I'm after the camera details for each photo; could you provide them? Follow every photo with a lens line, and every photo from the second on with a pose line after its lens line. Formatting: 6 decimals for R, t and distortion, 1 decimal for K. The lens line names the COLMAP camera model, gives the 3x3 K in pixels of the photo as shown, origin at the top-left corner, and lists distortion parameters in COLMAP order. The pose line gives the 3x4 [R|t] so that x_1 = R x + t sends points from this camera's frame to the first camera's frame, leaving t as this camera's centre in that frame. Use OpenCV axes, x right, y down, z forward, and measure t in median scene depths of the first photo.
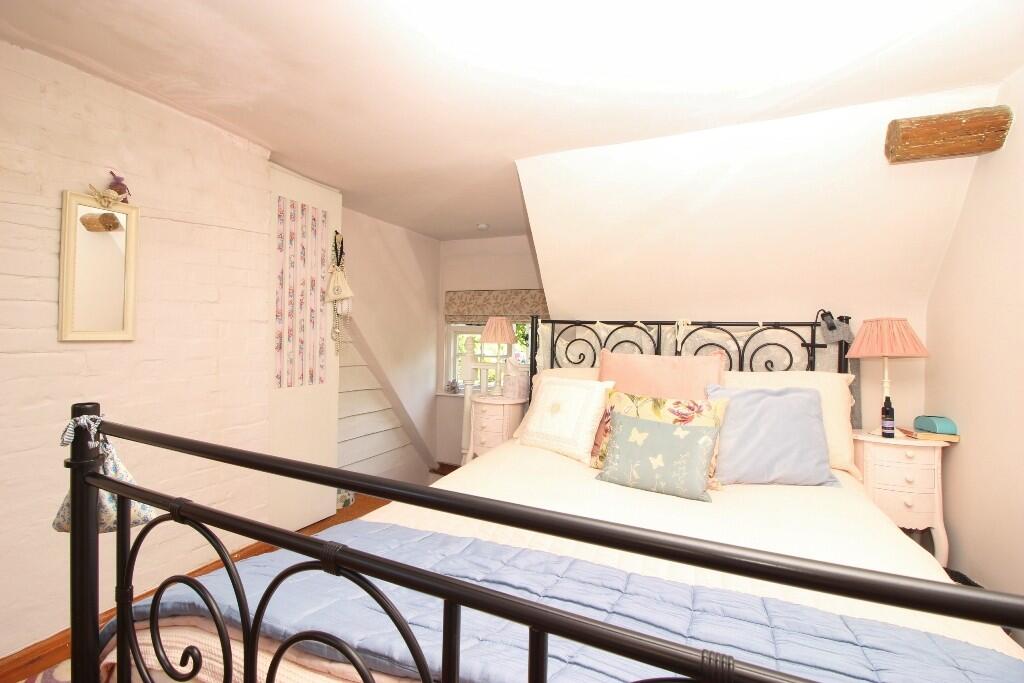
lens RADIAL K [[476.7, 0, 507.3], [0, 476.7, 337.8], [0, 0, 1]] dist [-0.001535, -0.003719]
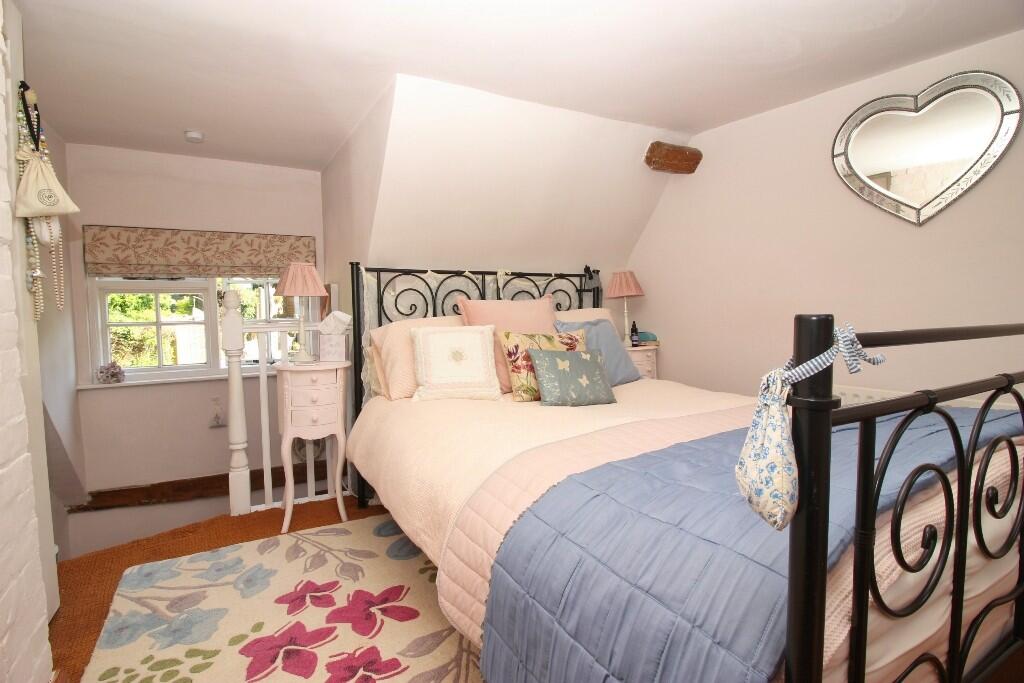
lens RADIAL K [[476.7, 0, 508.0], [0, 476.7, 339.2], [0, 0, 1]] dist [-0.001535, -0.003719]
pose [[0.598778, -0.082818, 0.796622, -0.522624], [0.029554, 0.996247, 0.081357, 0.032350], [-0.800369, -0.025172, 0.598978, 0.290623]]
